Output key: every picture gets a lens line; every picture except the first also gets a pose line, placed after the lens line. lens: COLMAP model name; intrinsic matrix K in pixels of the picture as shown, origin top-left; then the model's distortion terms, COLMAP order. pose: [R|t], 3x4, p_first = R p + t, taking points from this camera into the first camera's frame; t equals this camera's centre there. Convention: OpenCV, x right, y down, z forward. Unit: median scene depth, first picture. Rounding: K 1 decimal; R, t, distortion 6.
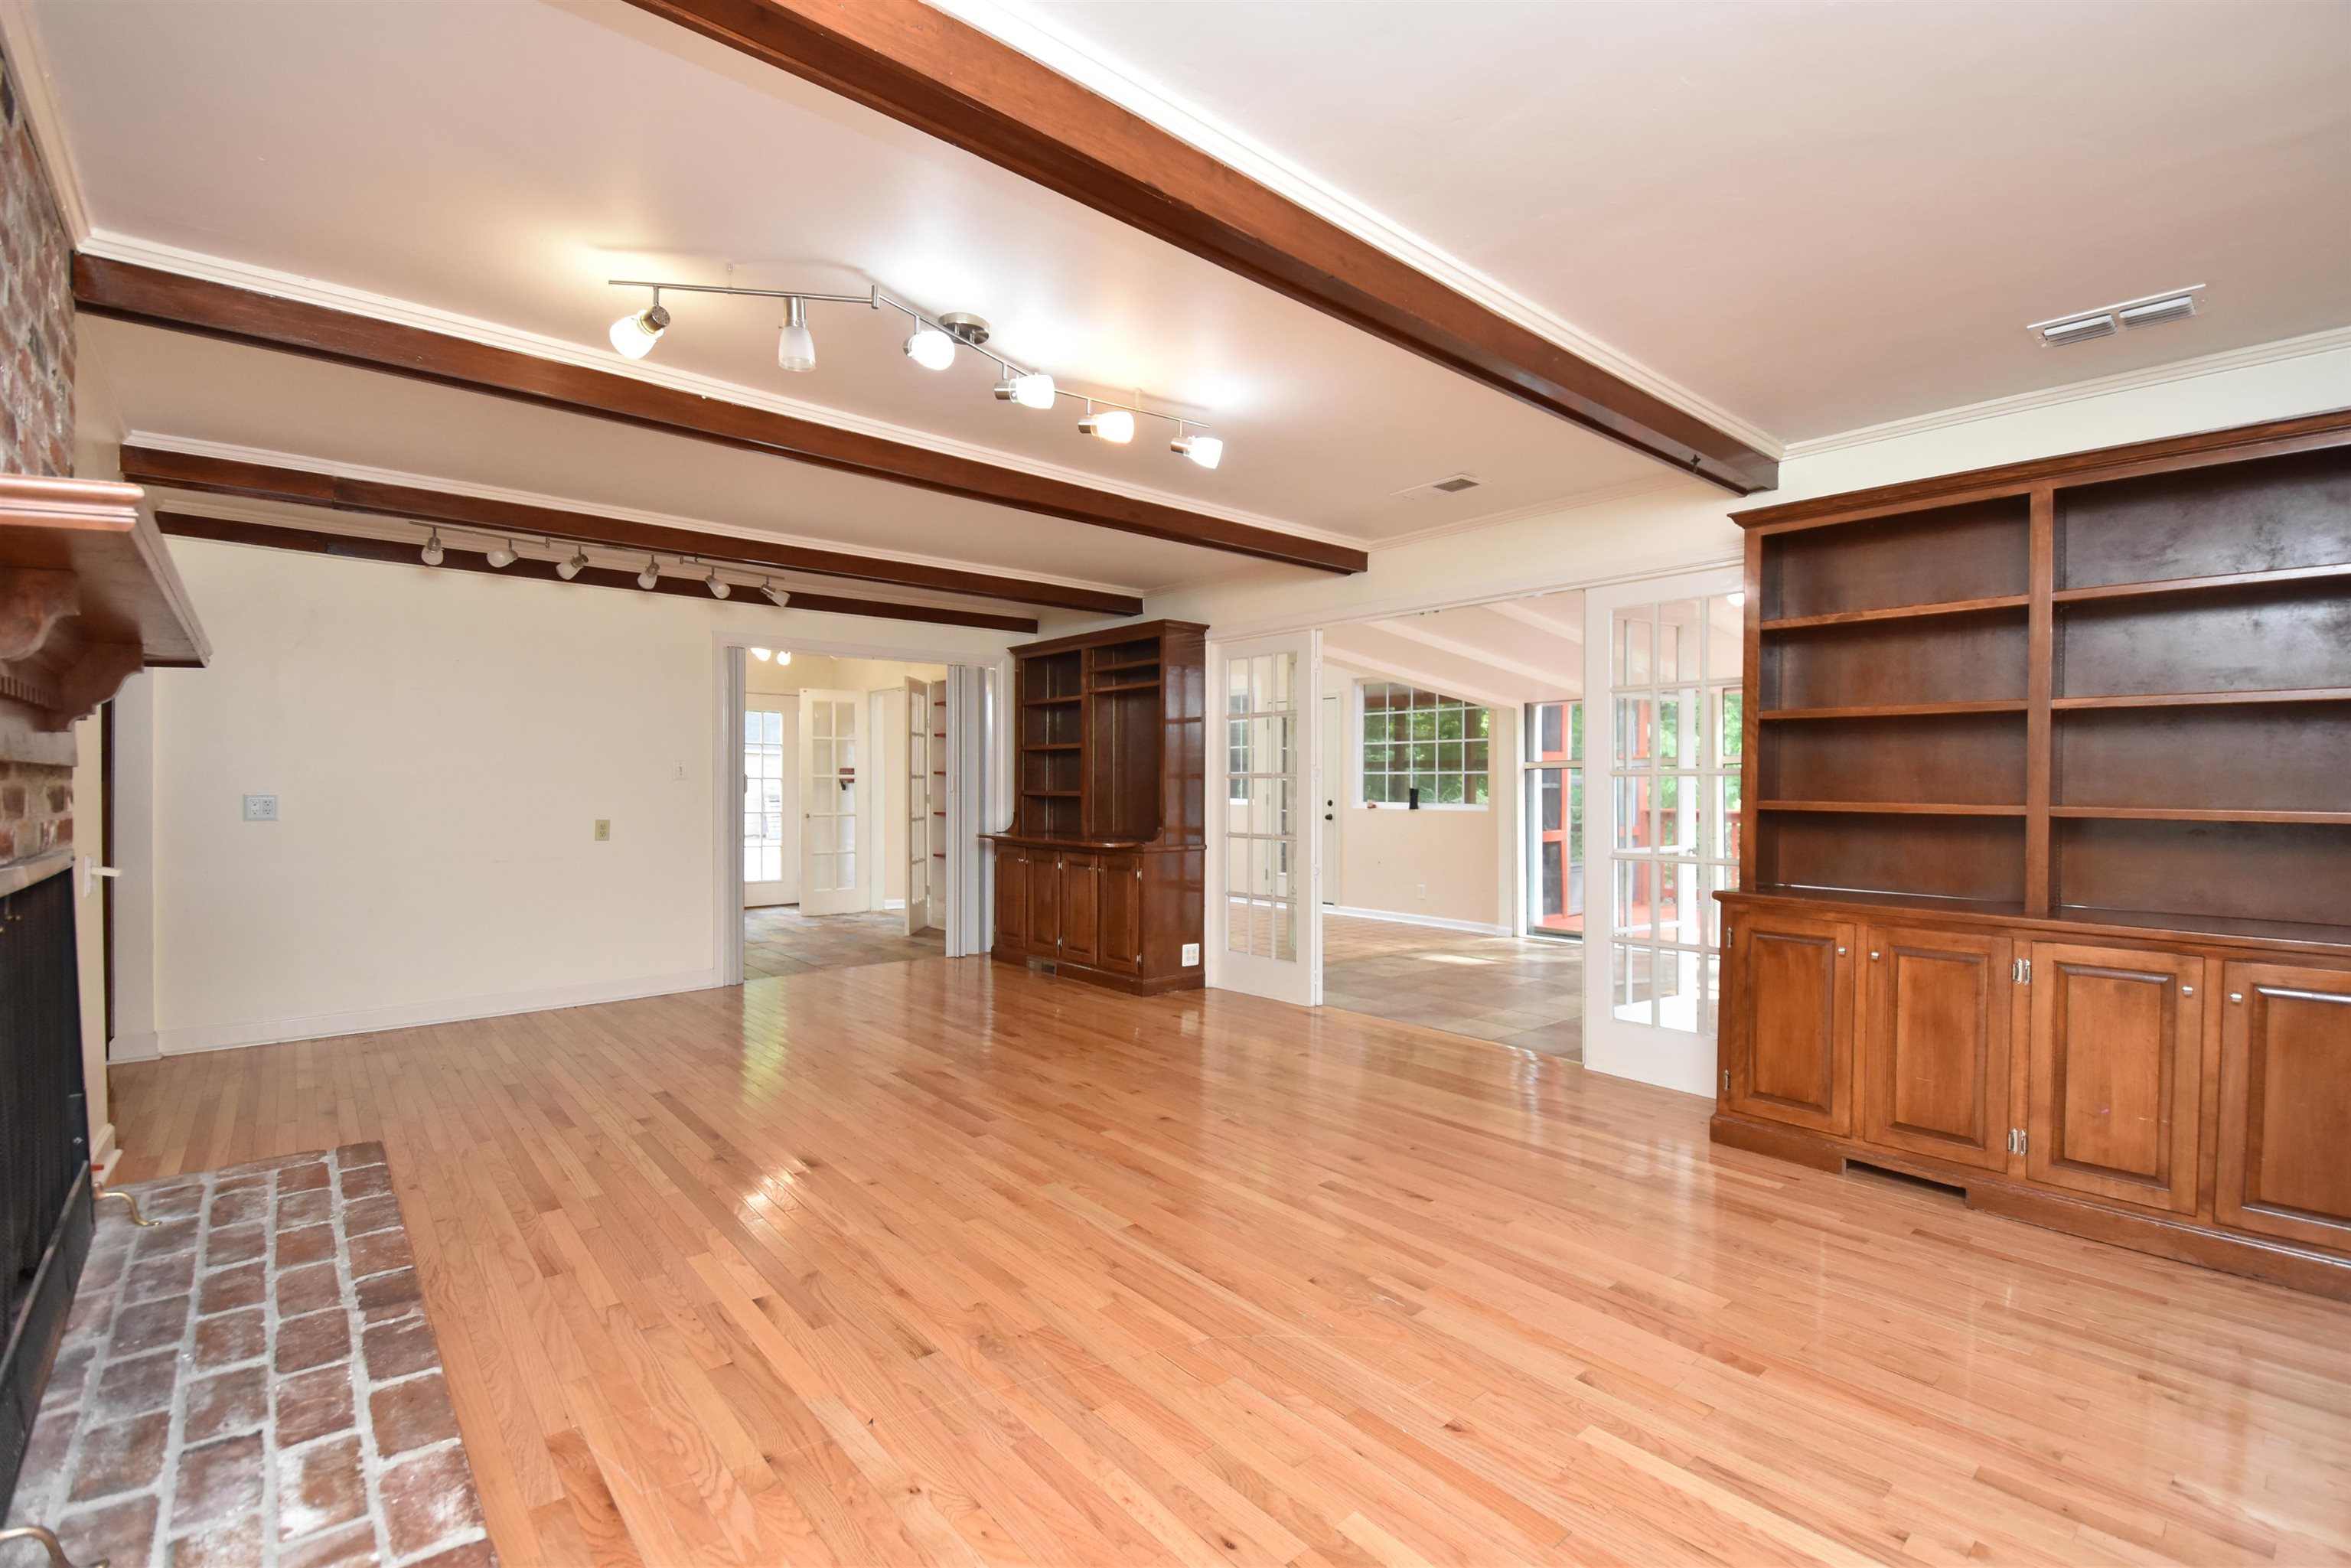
lens RADIAL K [[1039.7, 0, 1175.5], [0, 1039.7, 784.0], [0, 0, 1]] dist [0.023018, -0.027196]
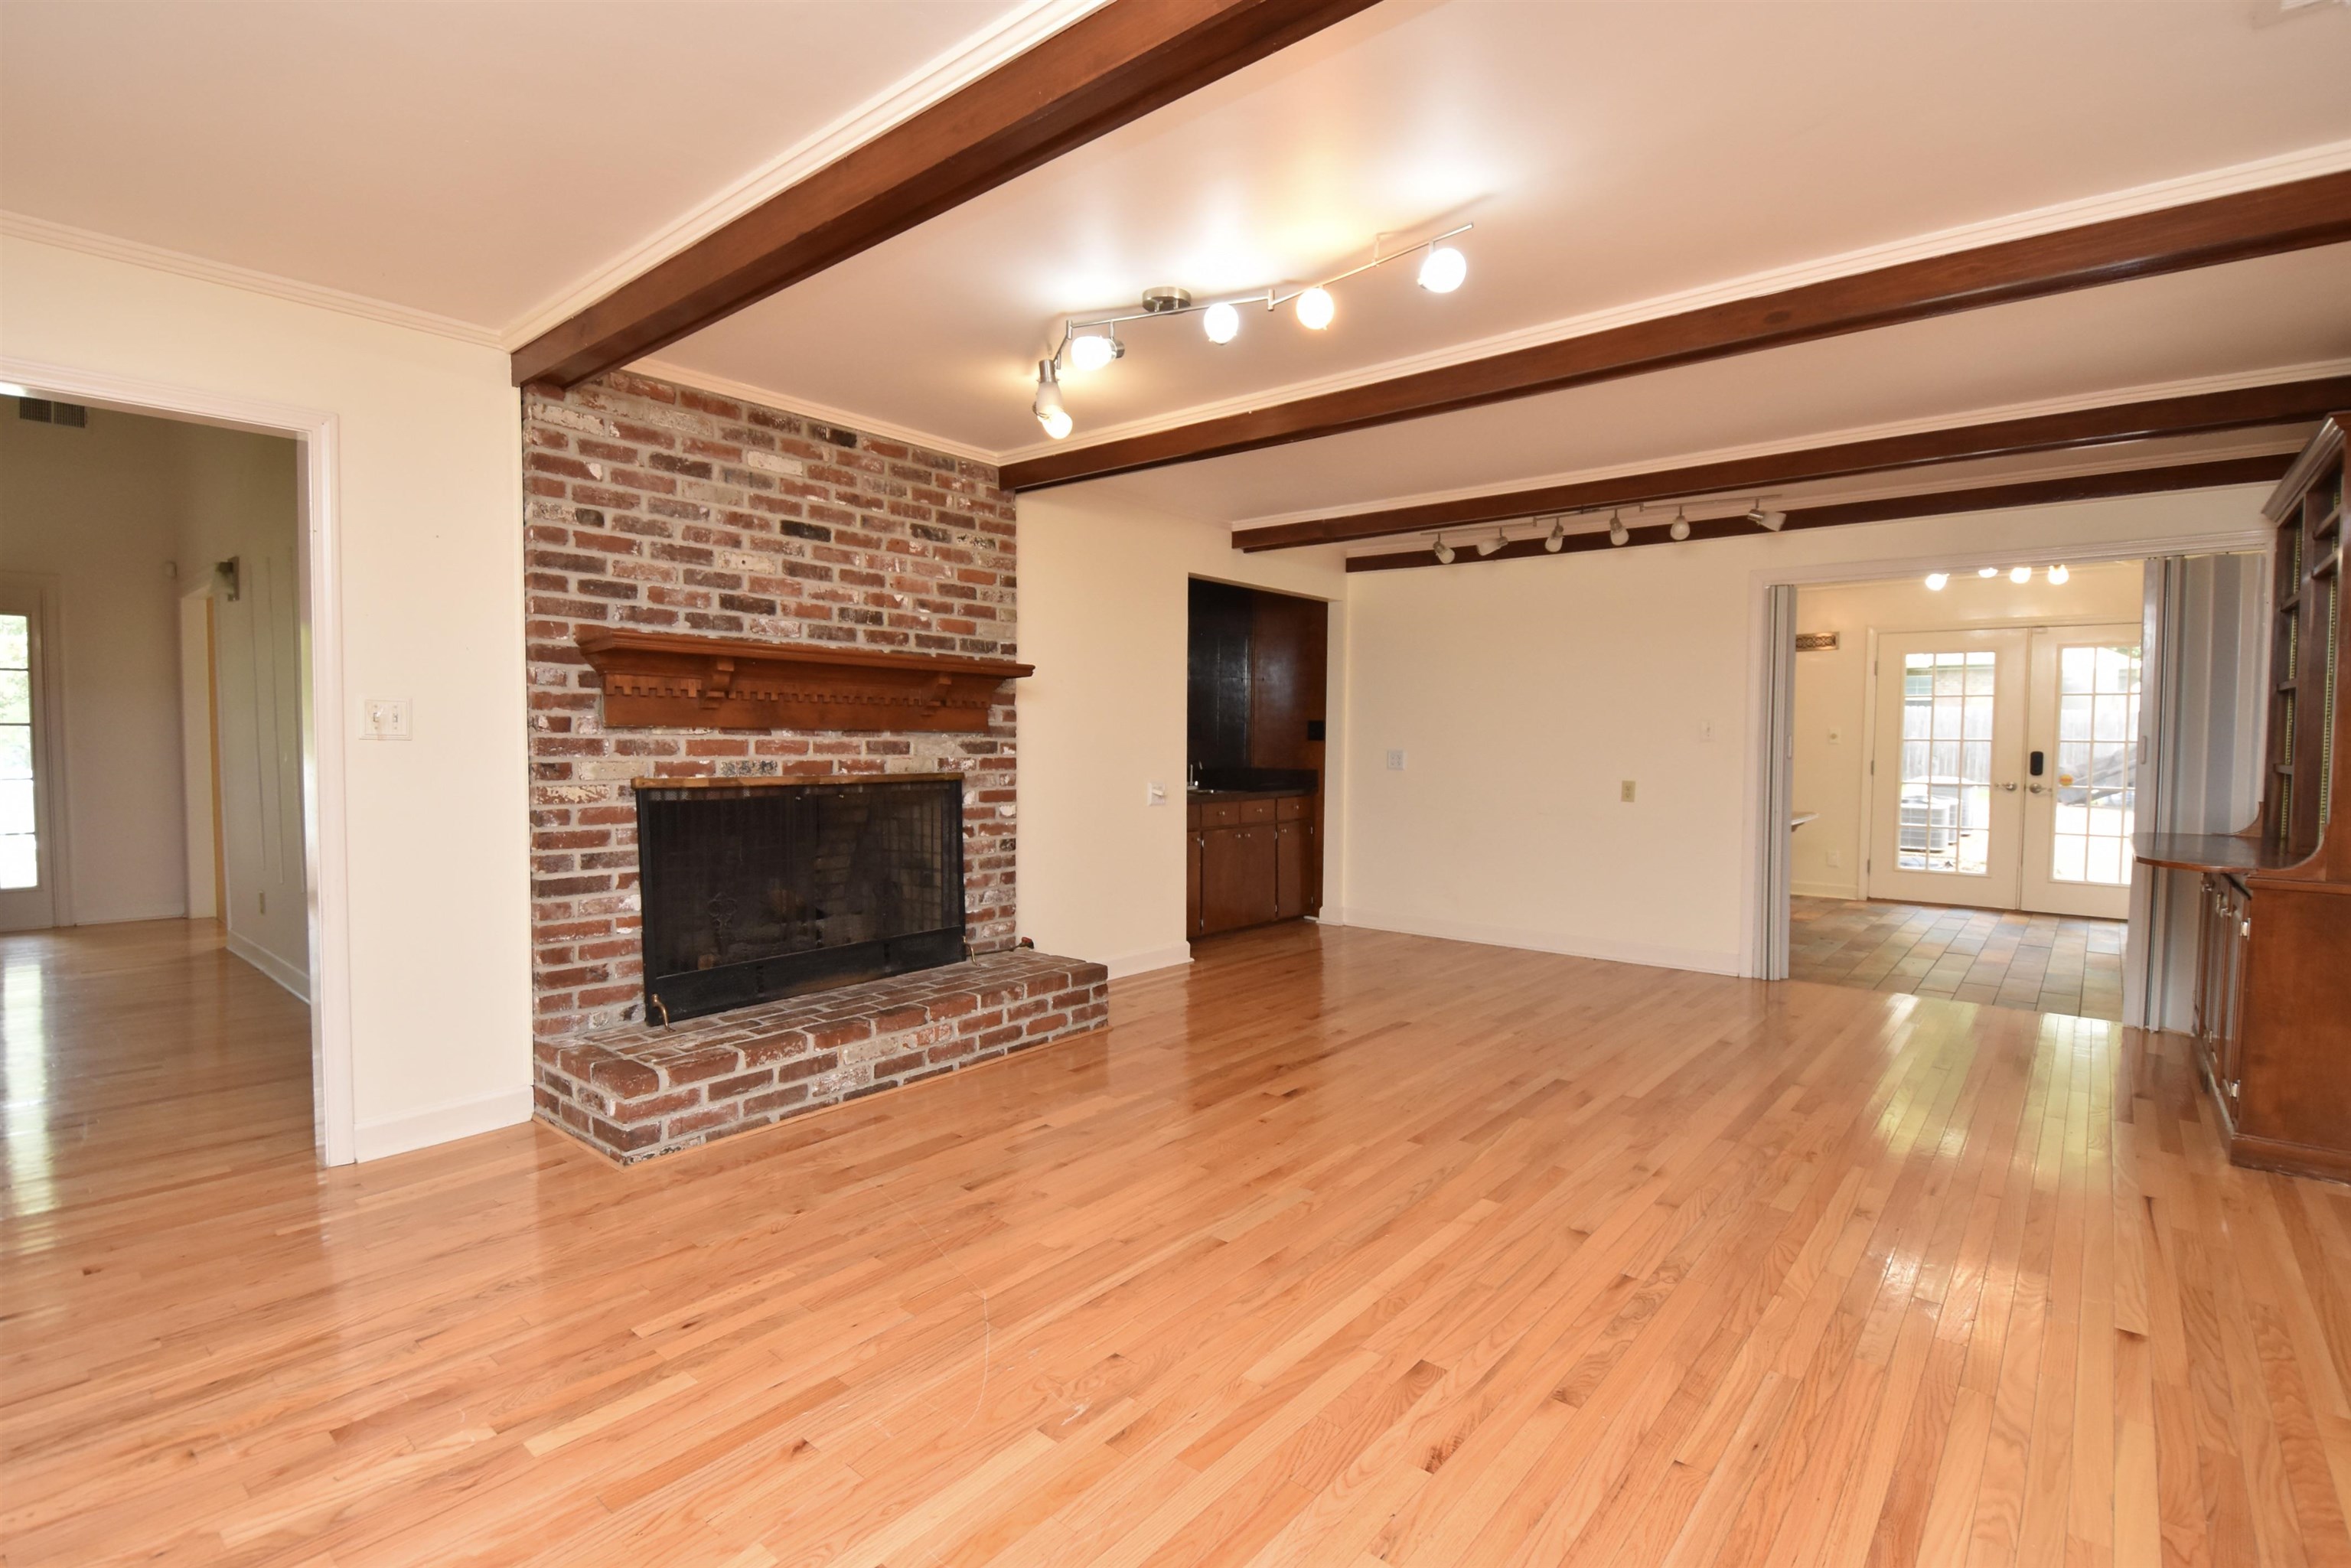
lens RADIAL K [[1102.0, 0, 1175.5], [0, 1102.0, 784.0], [0, 0, 1]] dist [0.019142, -0.034362]
pose [[0.144568, 0.040436, -0.988668, 0.745183], [-0.008450, 0.999179, 0.039630, -0.002189], [0.989459, 0.002625, 0.144791, 0.708929]]
